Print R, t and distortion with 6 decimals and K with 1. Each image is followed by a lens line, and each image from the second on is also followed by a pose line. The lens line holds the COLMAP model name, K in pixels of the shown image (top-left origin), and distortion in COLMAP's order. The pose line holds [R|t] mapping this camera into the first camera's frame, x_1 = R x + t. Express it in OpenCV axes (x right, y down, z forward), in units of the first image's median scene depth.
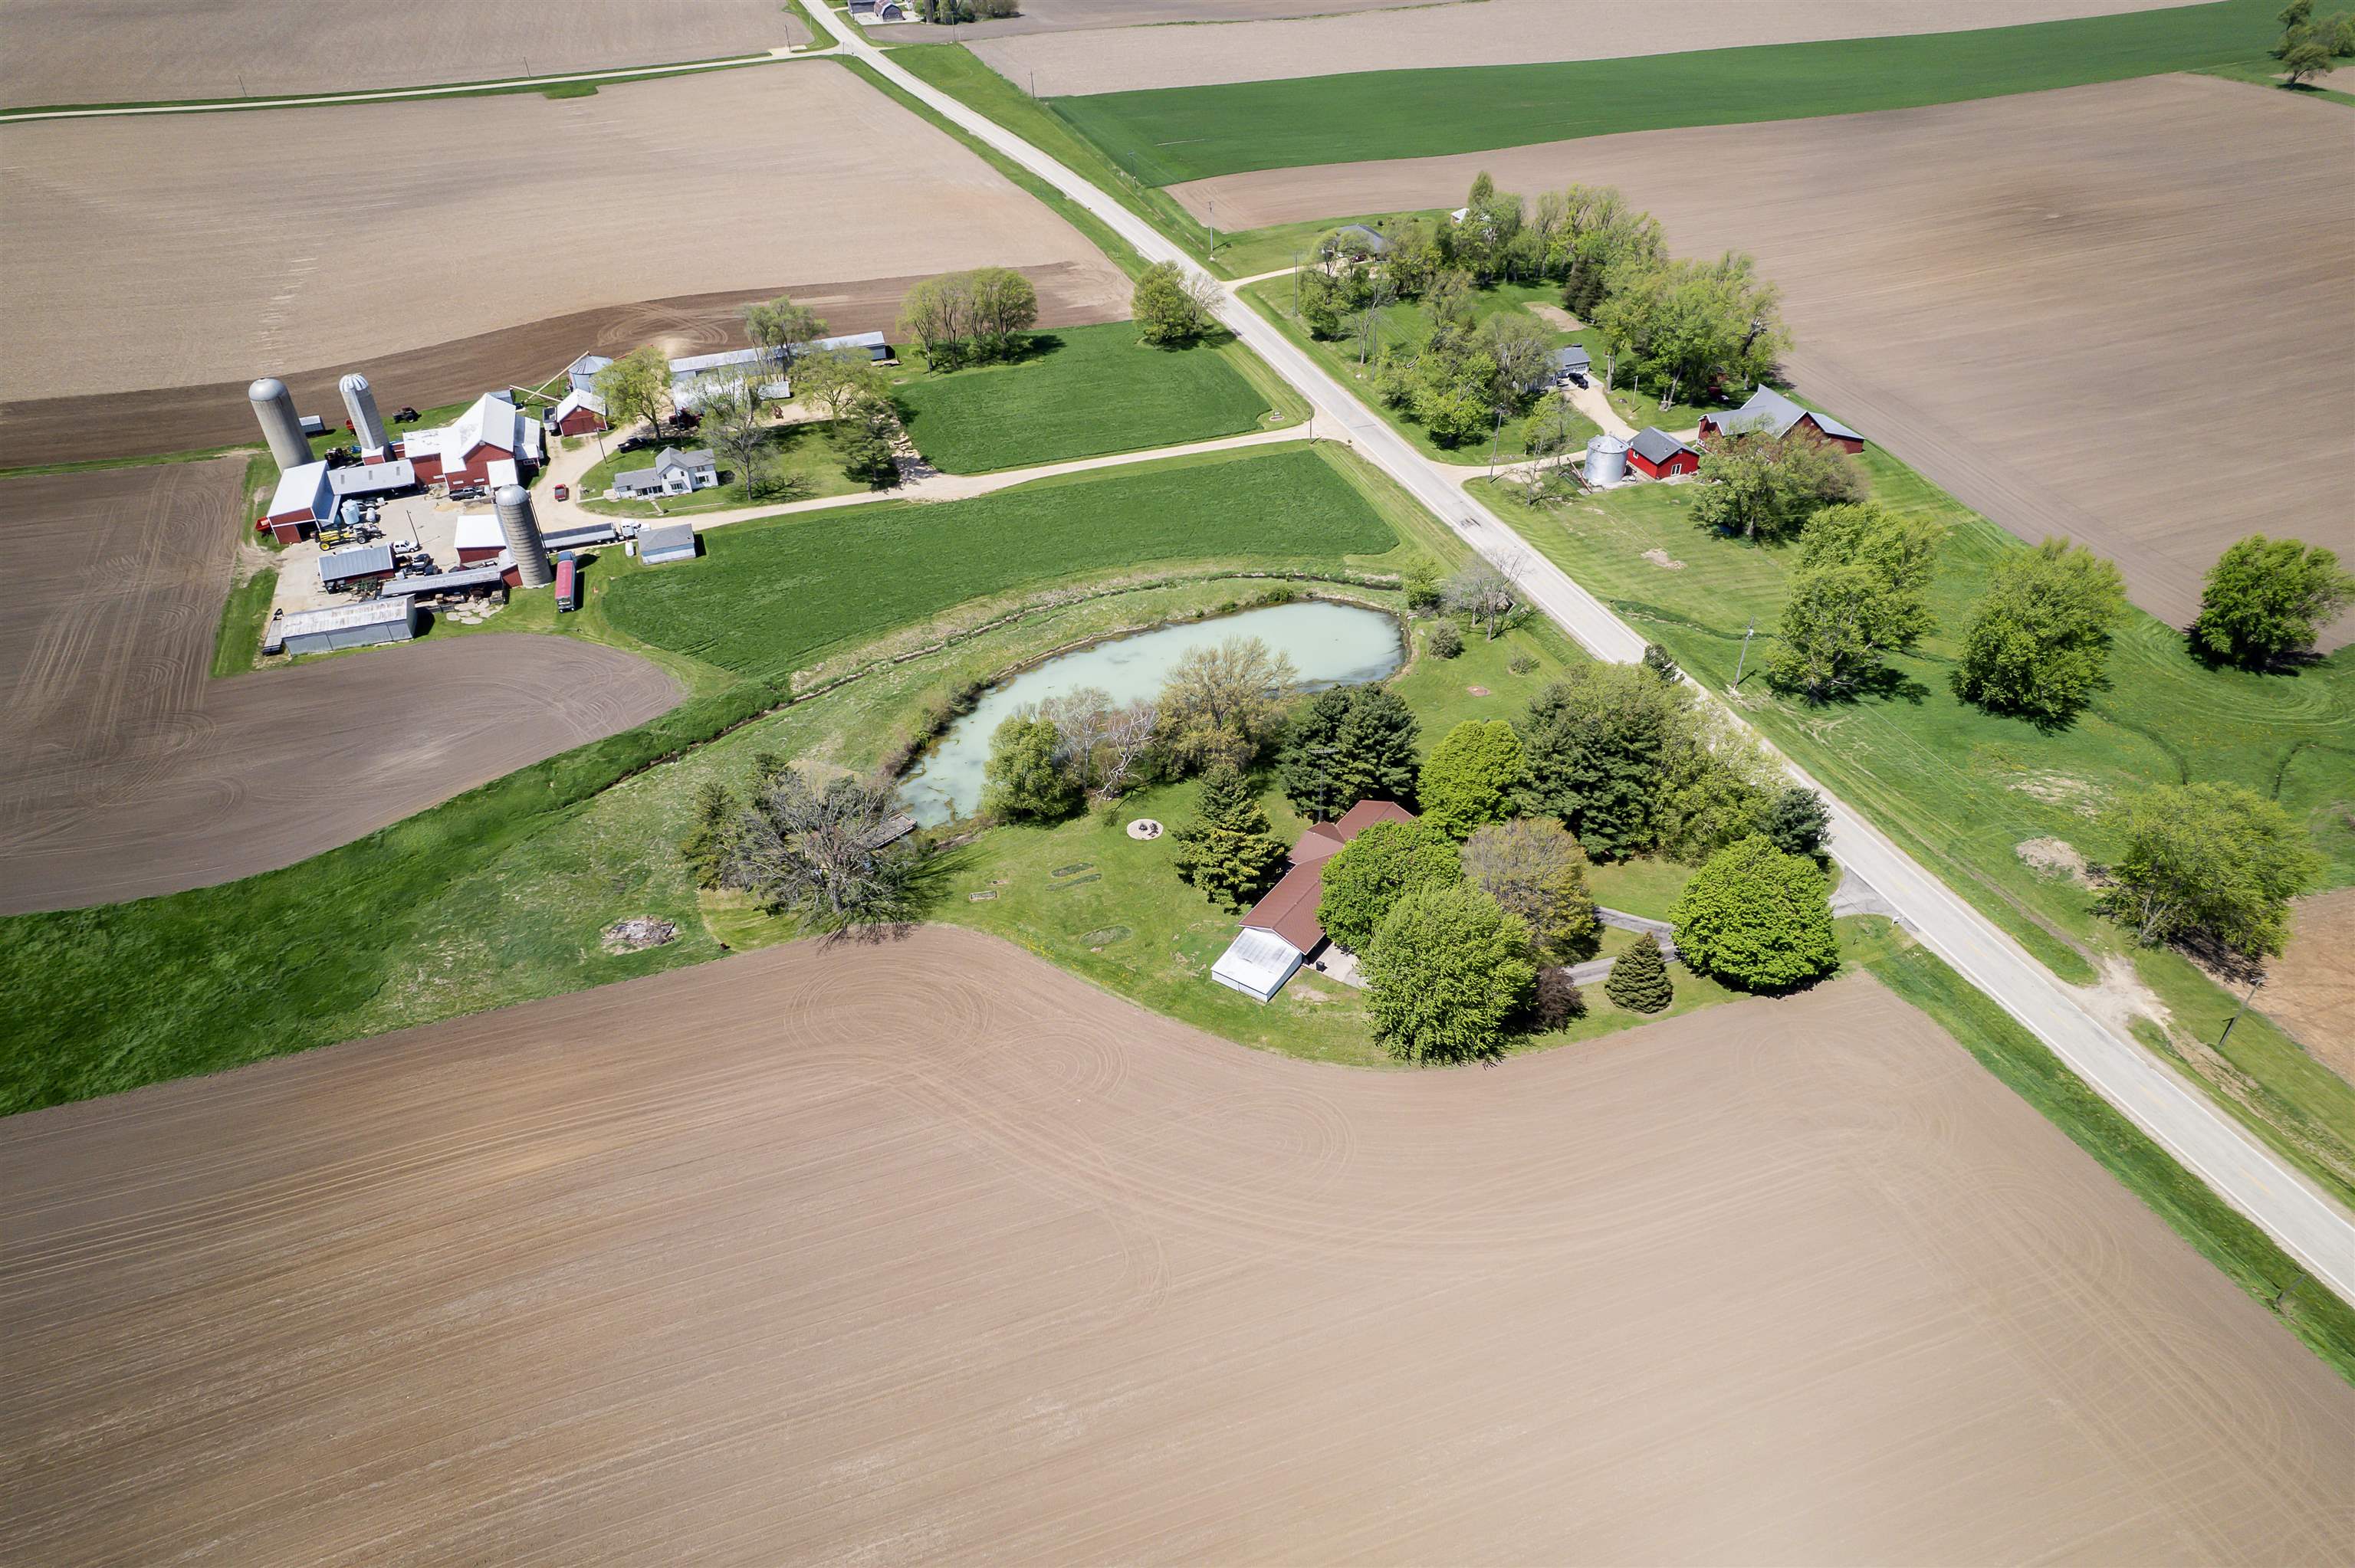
lens RADIAL K [[1539.1, 0, 1177.5], [0, 1539.1, 784.0], [0, 0, 1]] dist [-0.039544, 0.003815]
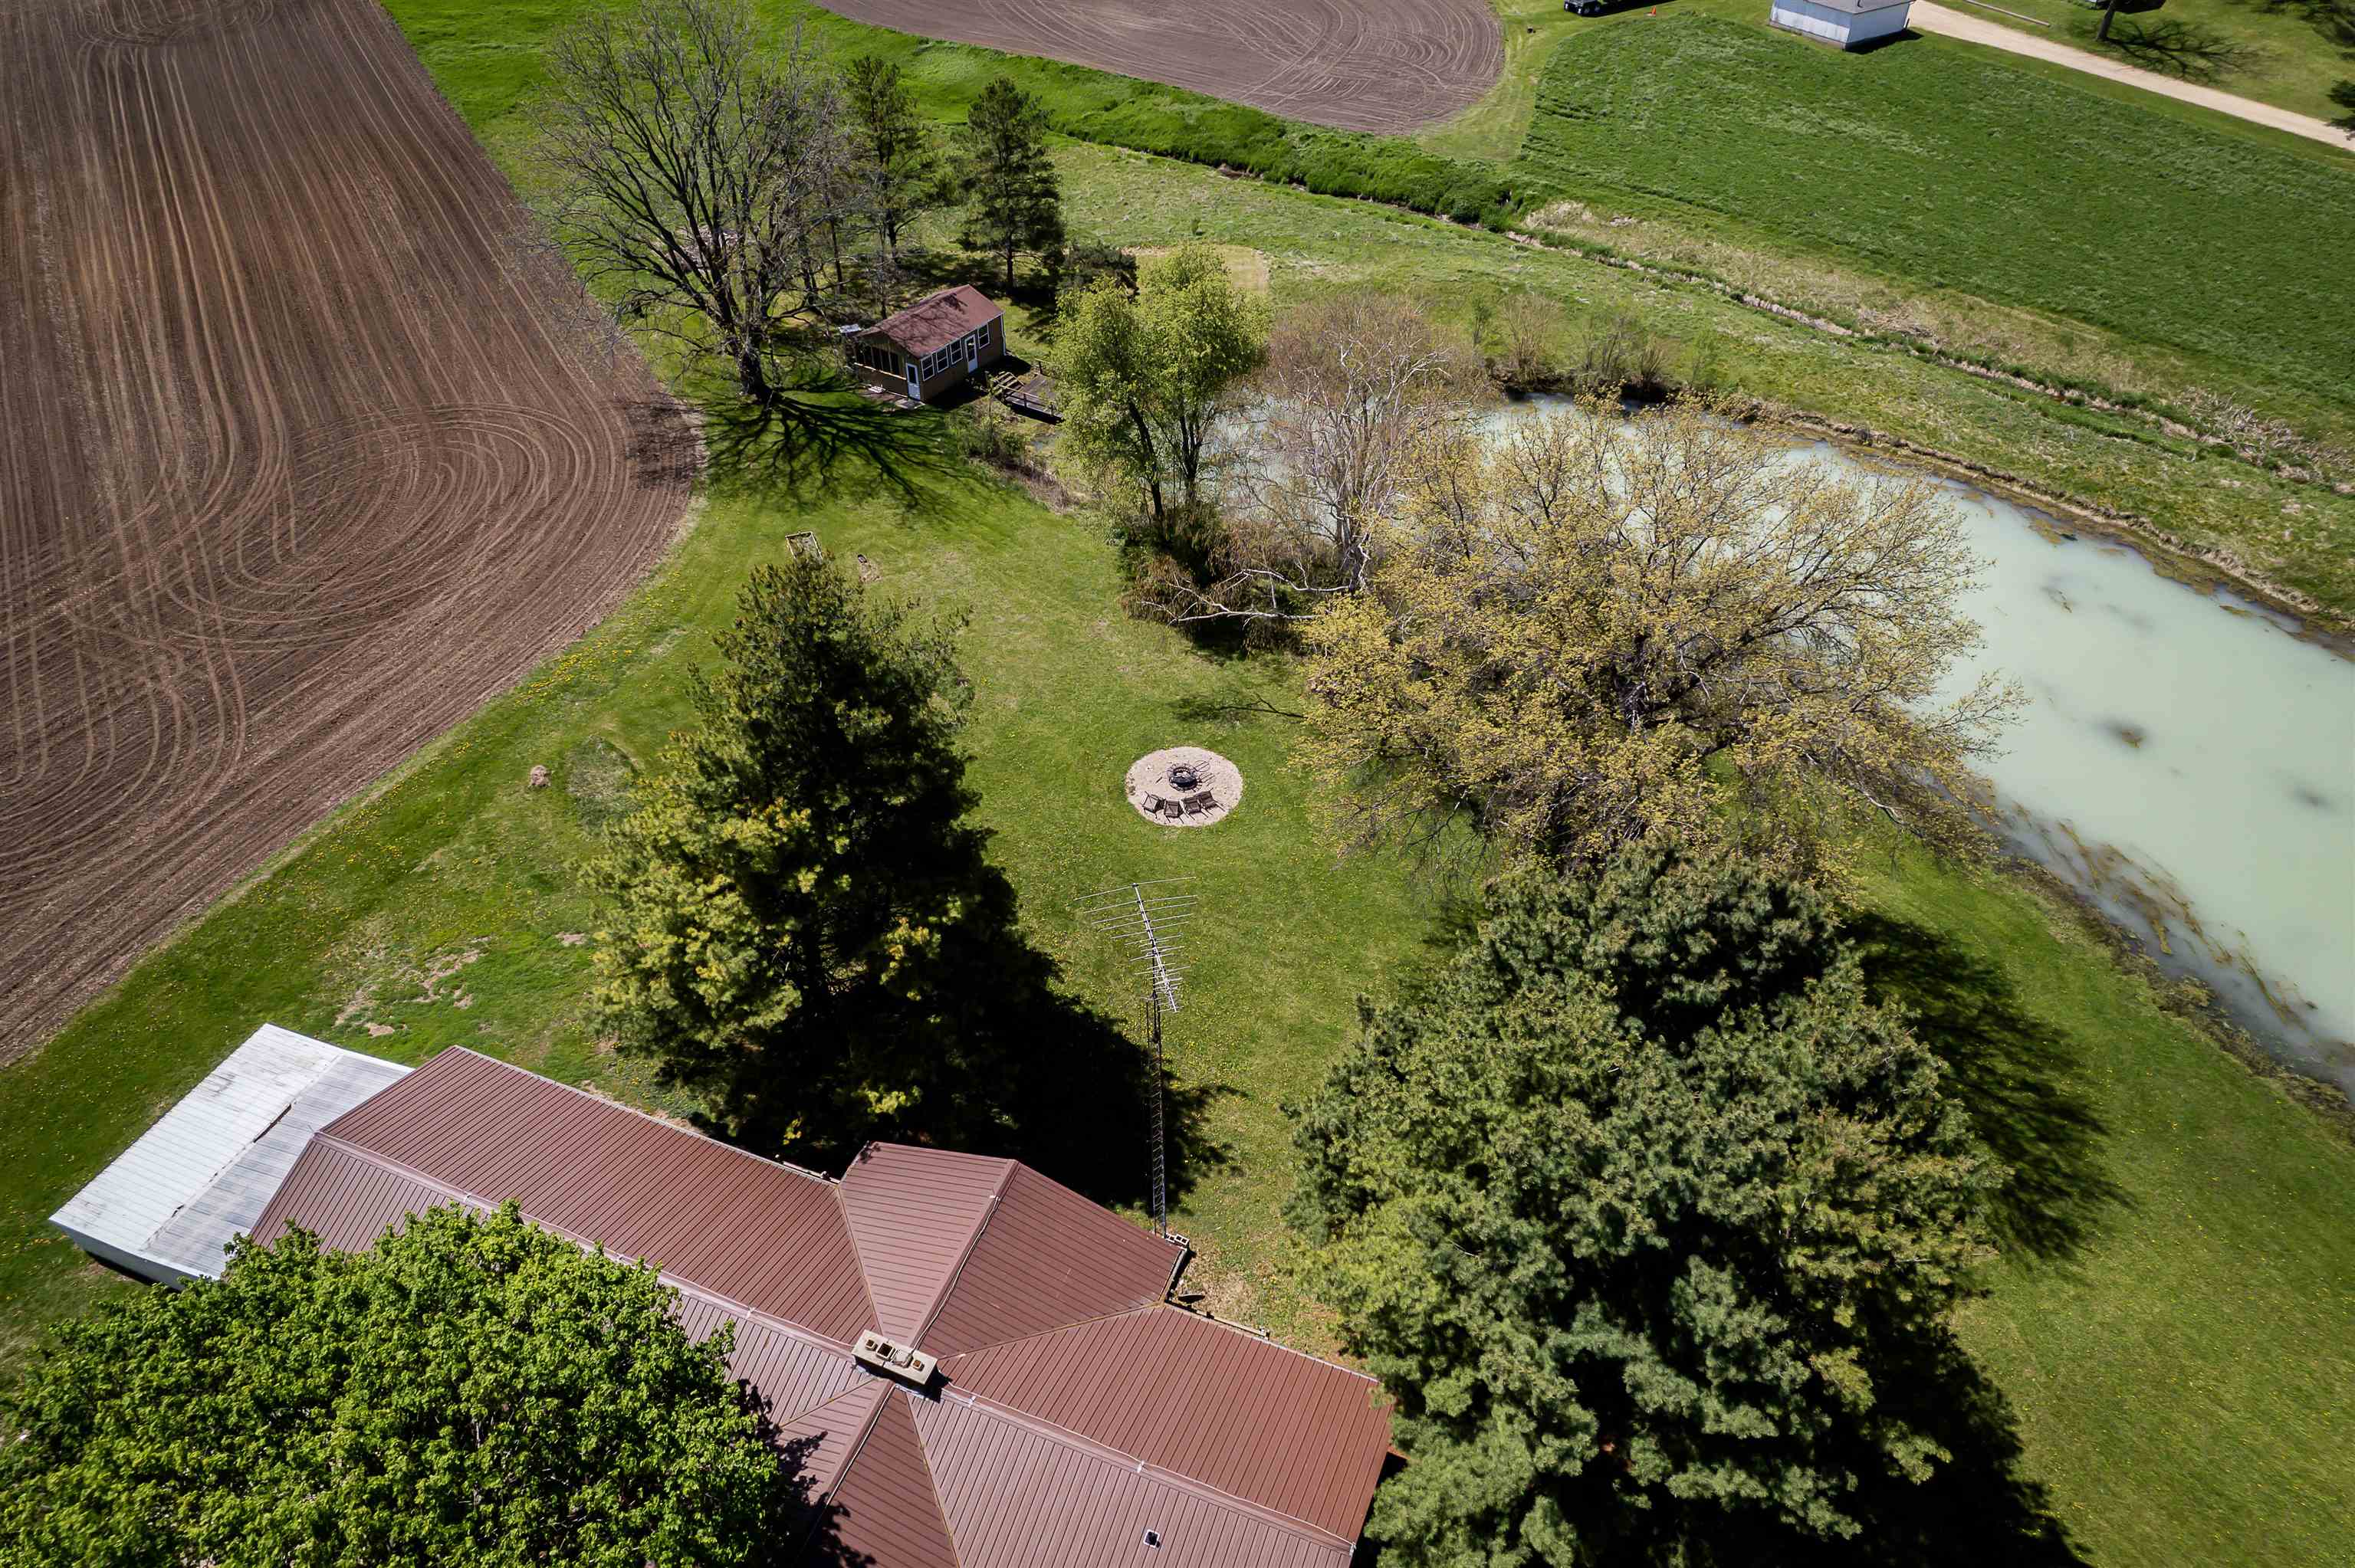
lens RADIAL K [[1539.1, 0, 1177.5], [0, 1539.1, 784.0], [0, 0, 1]] dist [-0.039544, 0.003815]
pose [[0.224163, 0.658482, -0.718438, 0.143573], [-0.570352, 0.686404, 0.451163, -0.077038], [0.790221, 0.308629, 0.529433, 0.601392]]
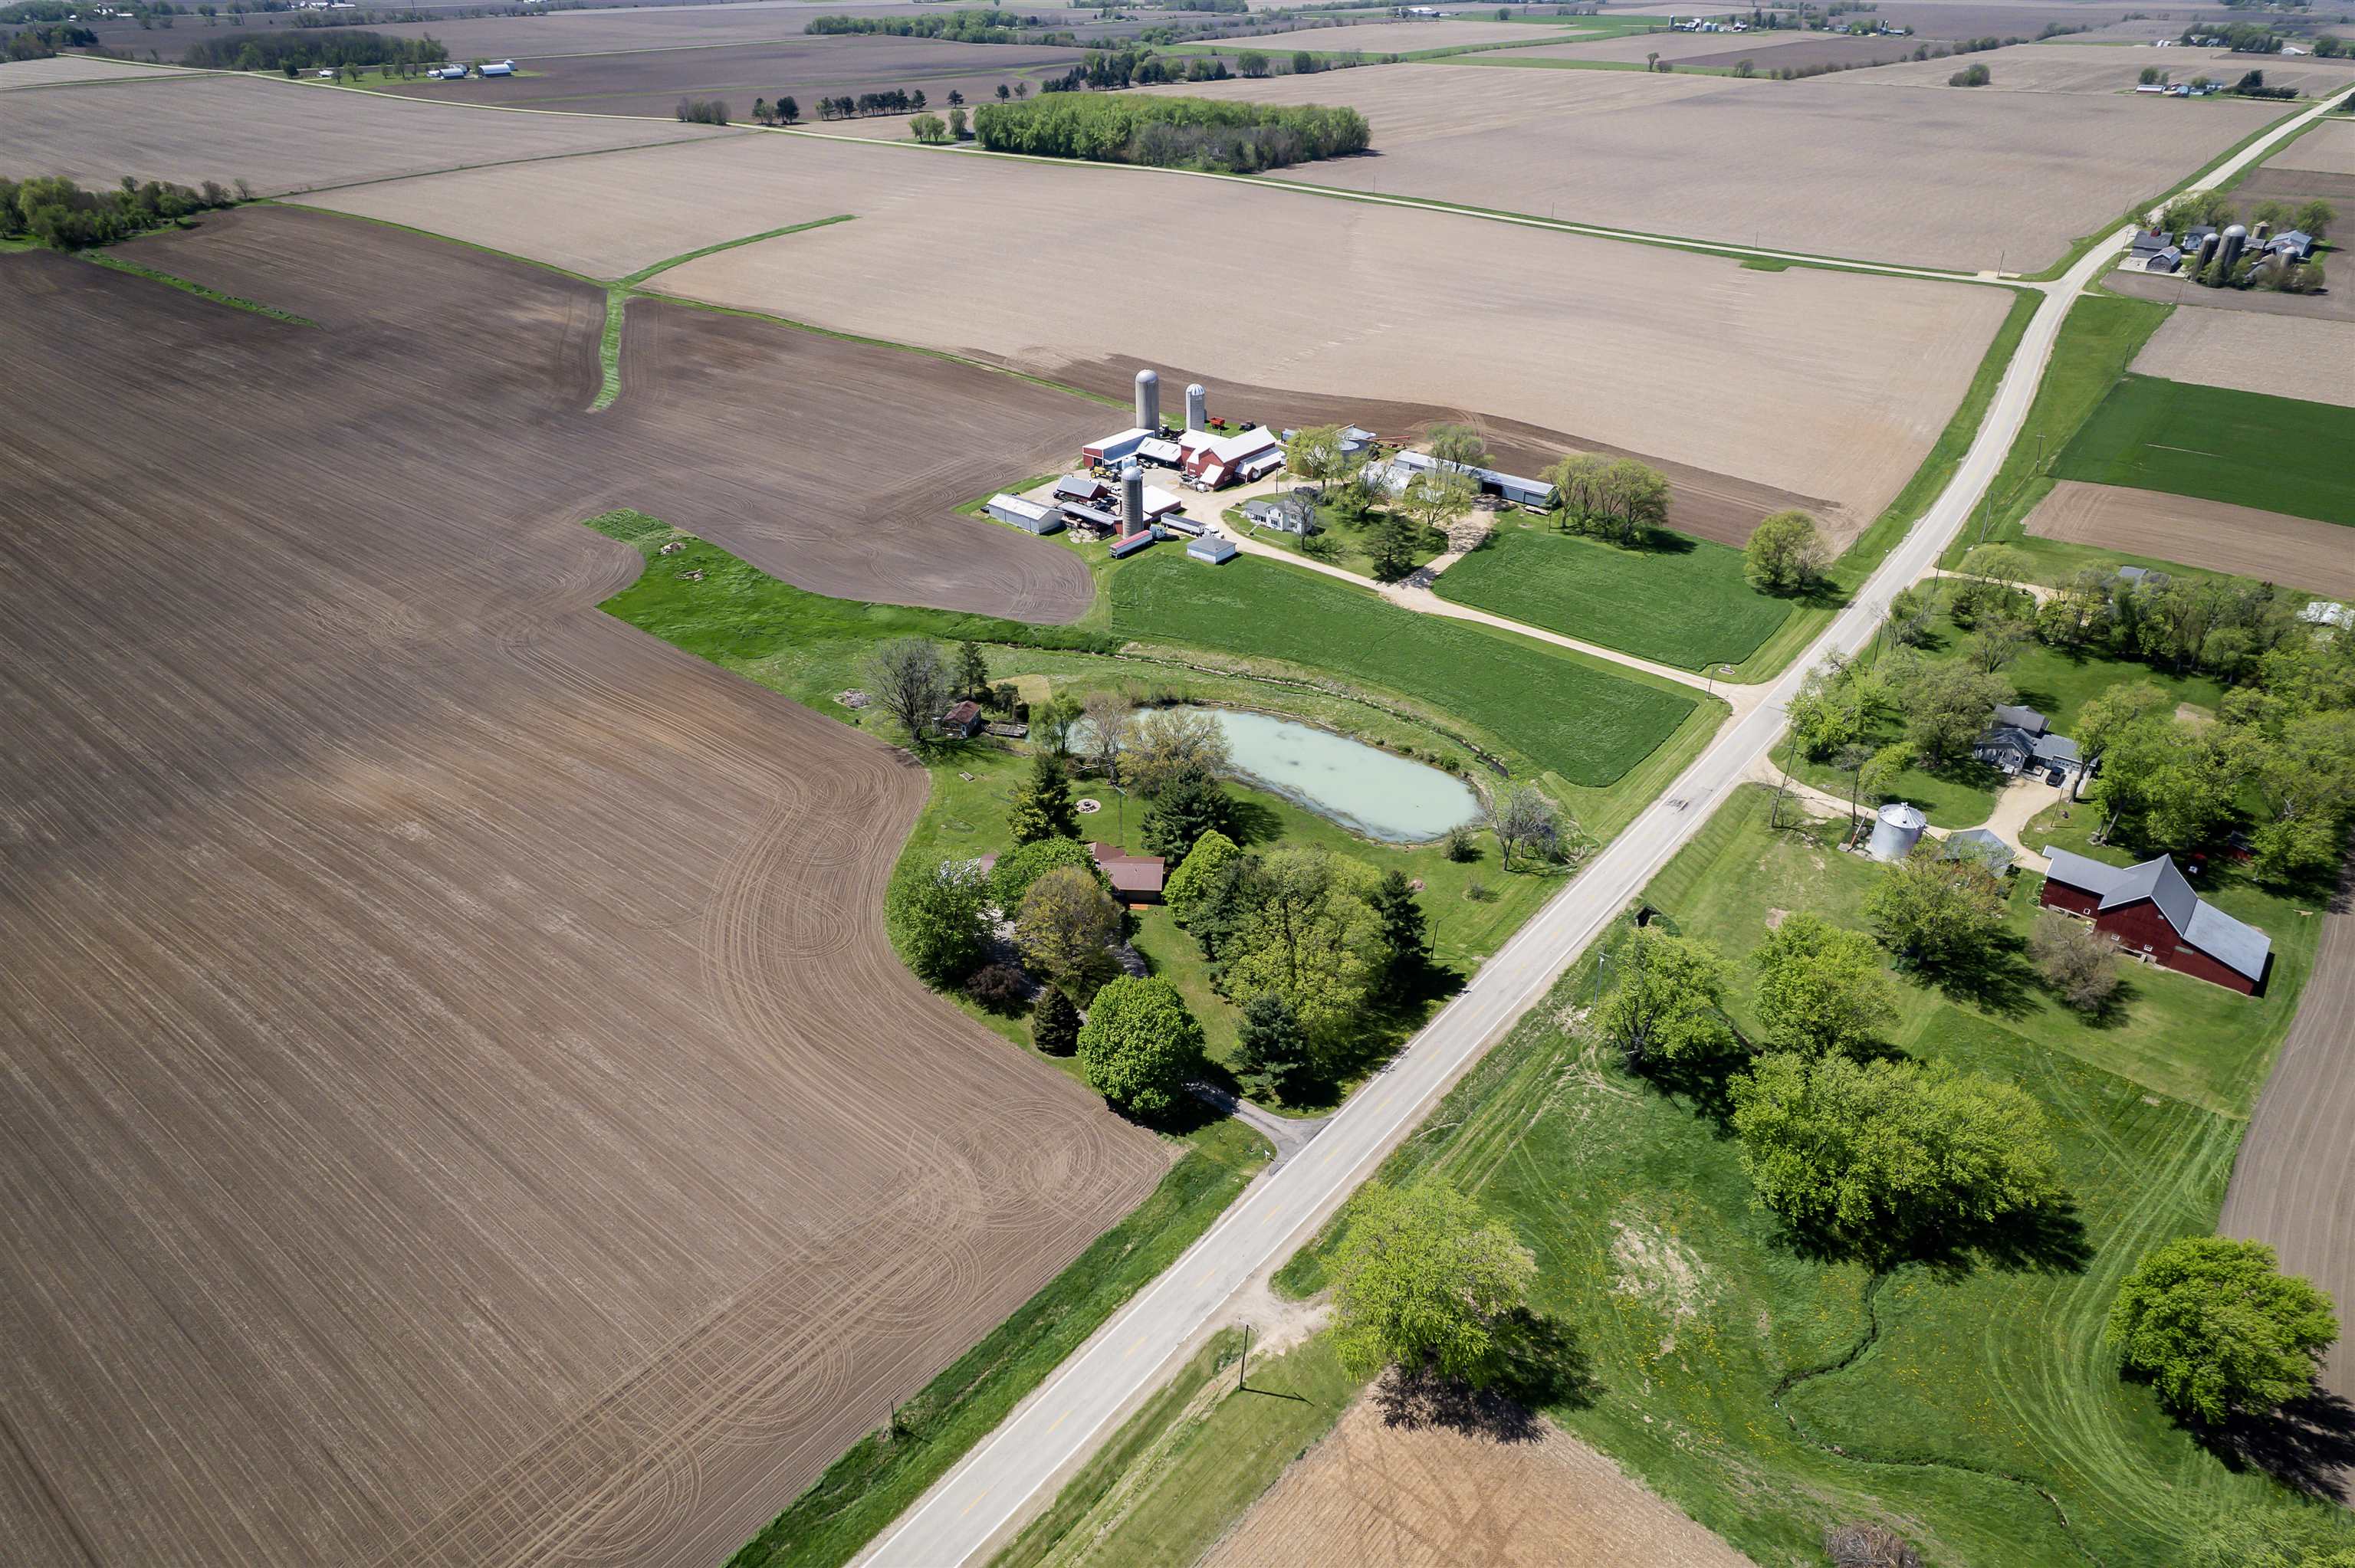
lens RADIAL K [[1539.1, 0, 1177.5], [0, 1539.1, 784.0], [0, 0, 1]] dist [-0.039544, 0.003815]
pose [[0.521224, 0.440409, -0.731003, 0.700287], [-0.502825, 0.850574, 0.153920, -0.164504], [0.689560, 0.287340, 0.664788, 0.124406]]
